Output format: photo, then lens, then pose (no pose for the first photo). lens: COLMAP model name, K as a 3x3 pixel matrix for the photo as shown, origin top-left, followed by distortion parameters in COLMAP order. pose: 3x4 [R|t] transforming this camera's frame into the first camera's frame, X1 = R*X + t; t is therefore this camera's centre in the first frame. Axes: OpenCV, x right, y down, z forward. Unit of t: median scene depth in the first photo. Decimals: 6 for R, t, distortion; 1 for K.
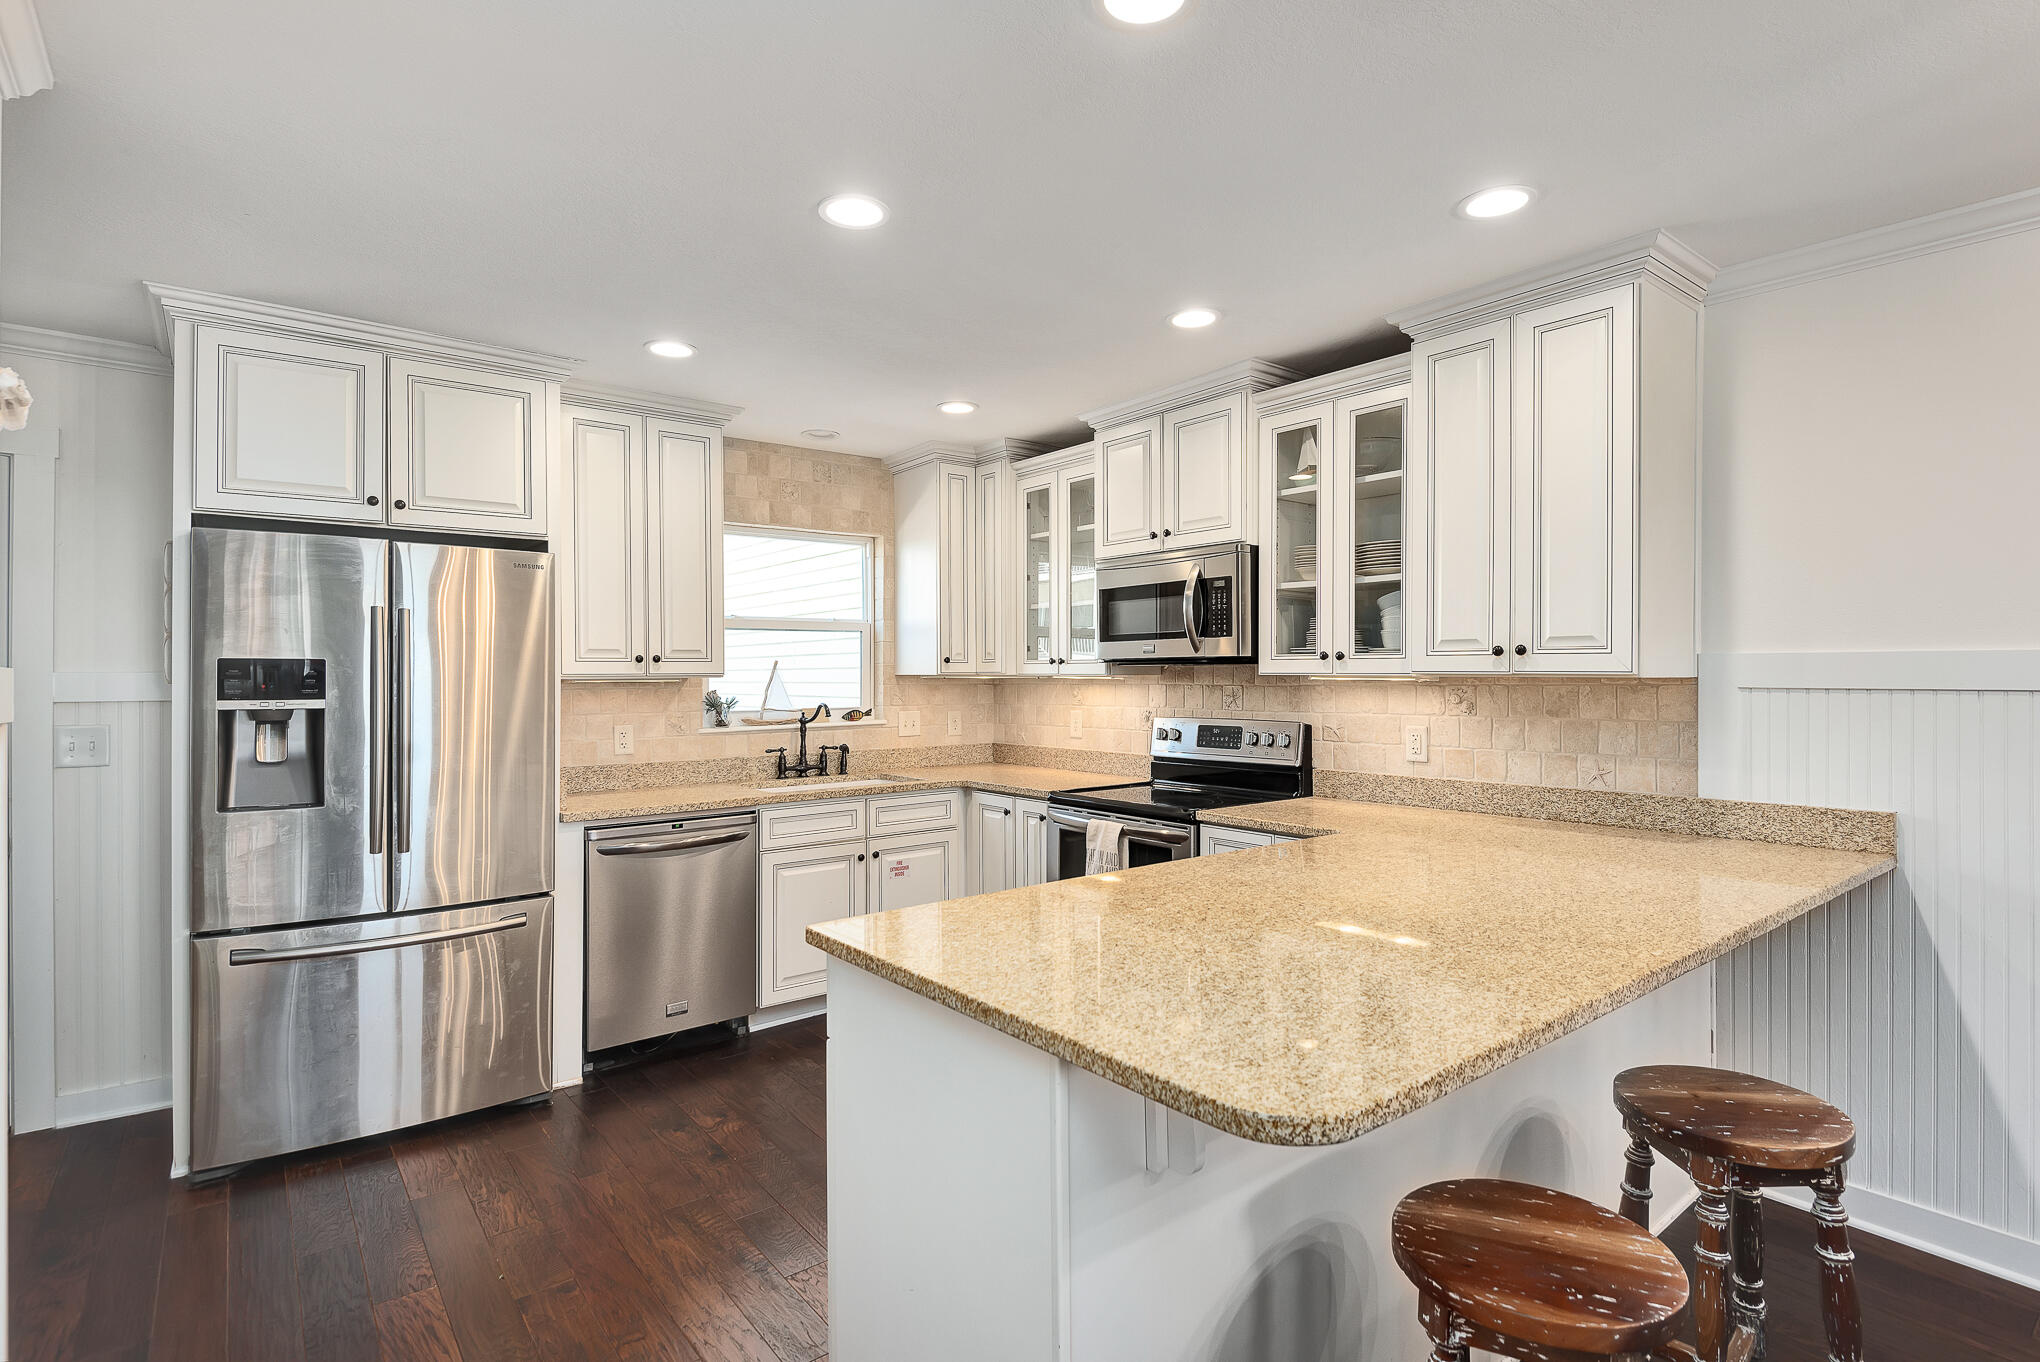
lens RADIAL K [[979.4, 0, 1010.1], [0, 979.4, 675.9], [0, 0, 1]] dist [0.000507, -0.000470]
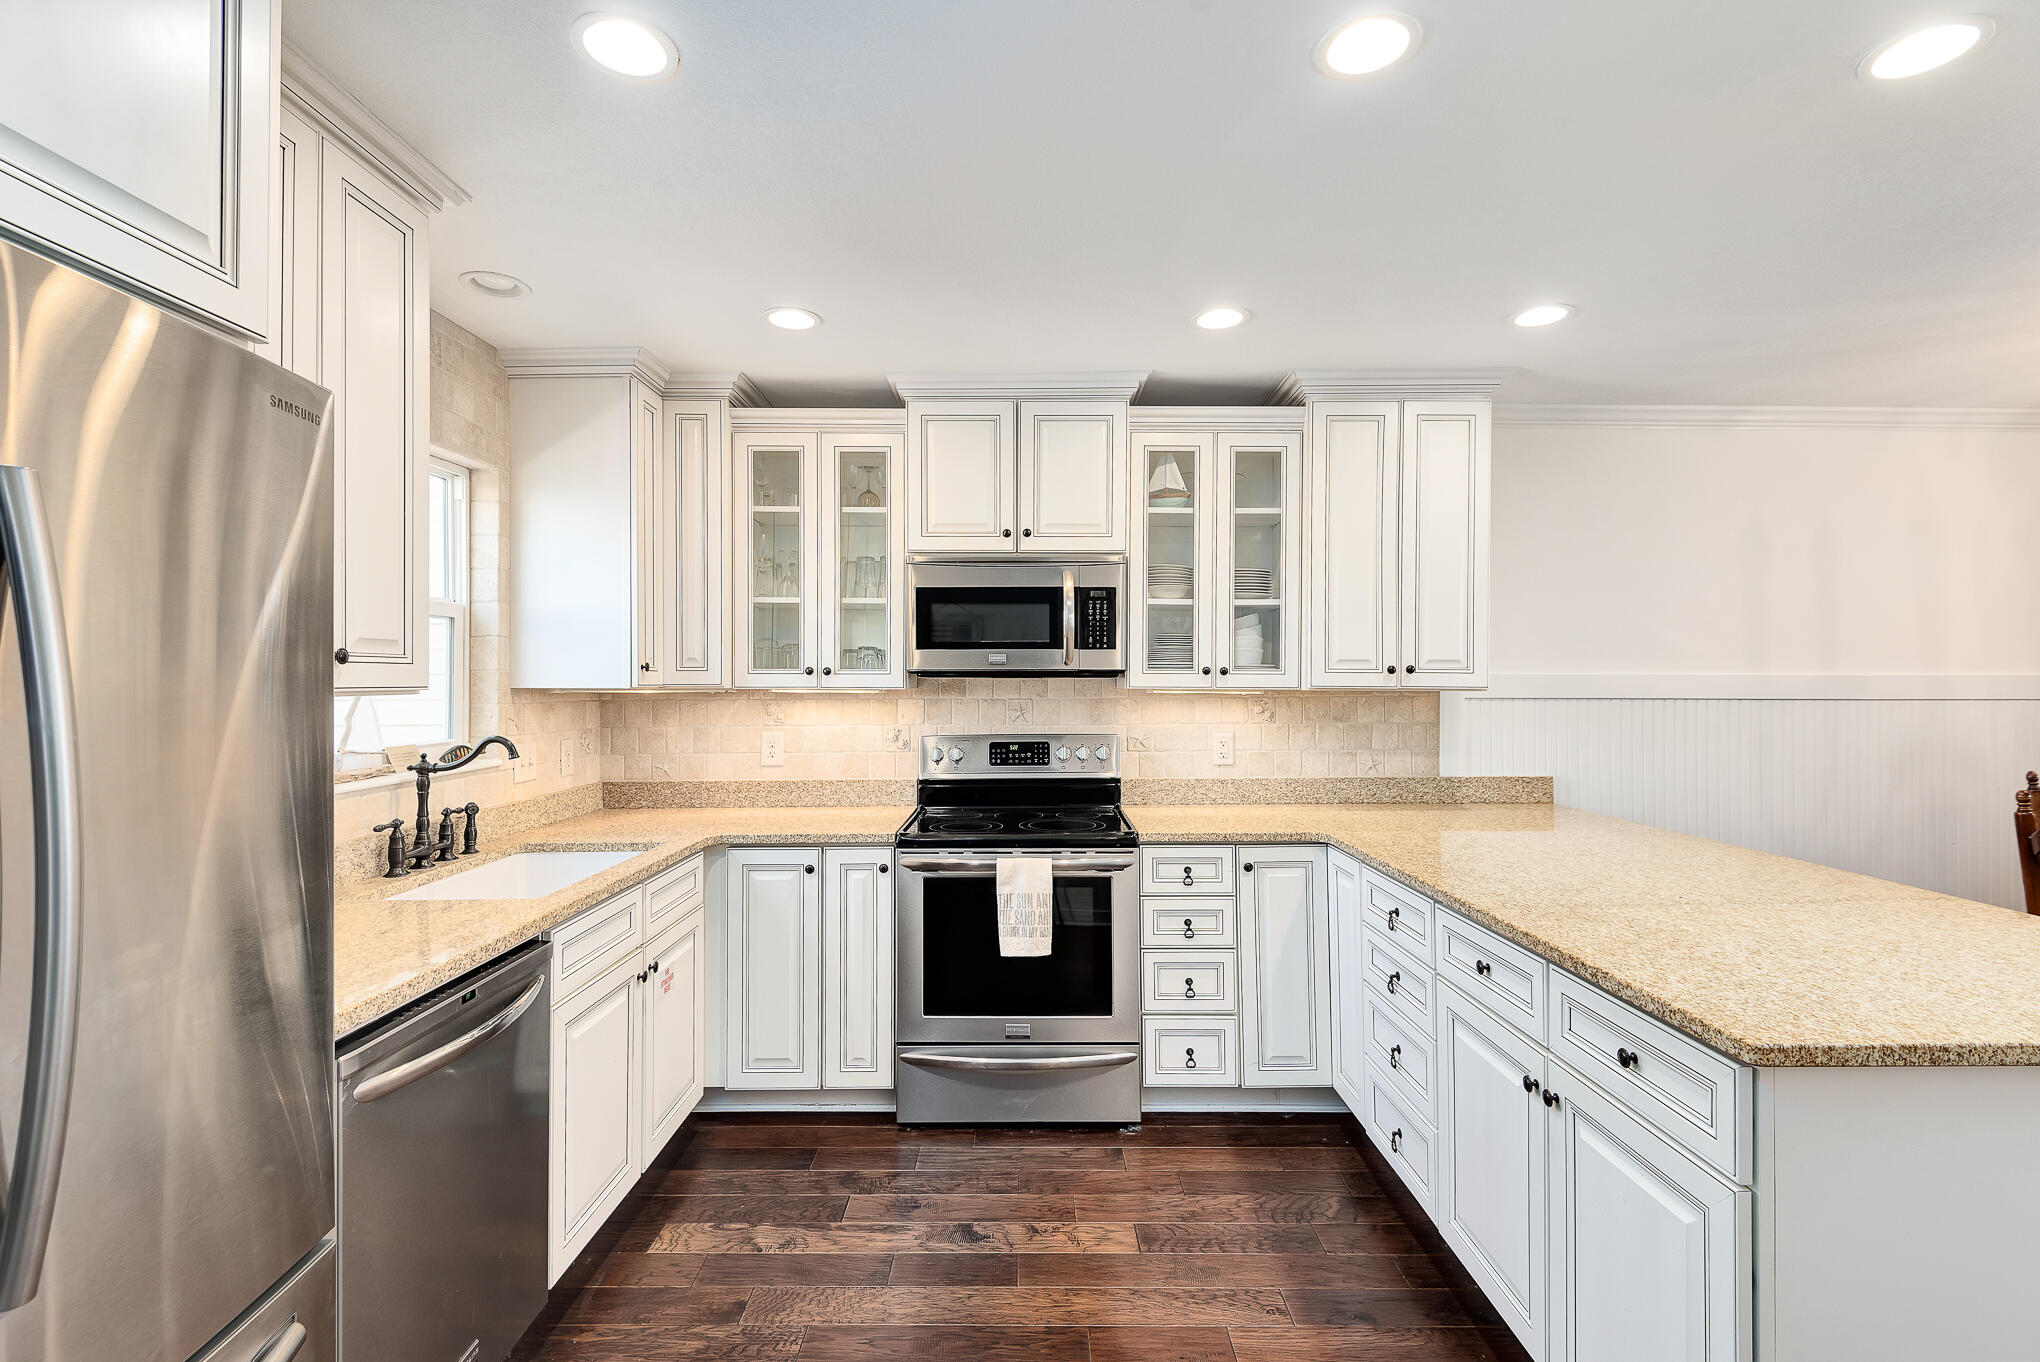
lens RADIAL K [[909.8, 0, 1020.0], [0, 909.8, 681.0], [0, 0, 1]] dist [0.032398, -0.022160]
pose [[0.619769, 0.005345, 0.784766, -0.538210], [-0.000646, 0.999980, -0.006301, -0.002906], [-0.784784, 0.003398, 0.619760, 0.508260]]
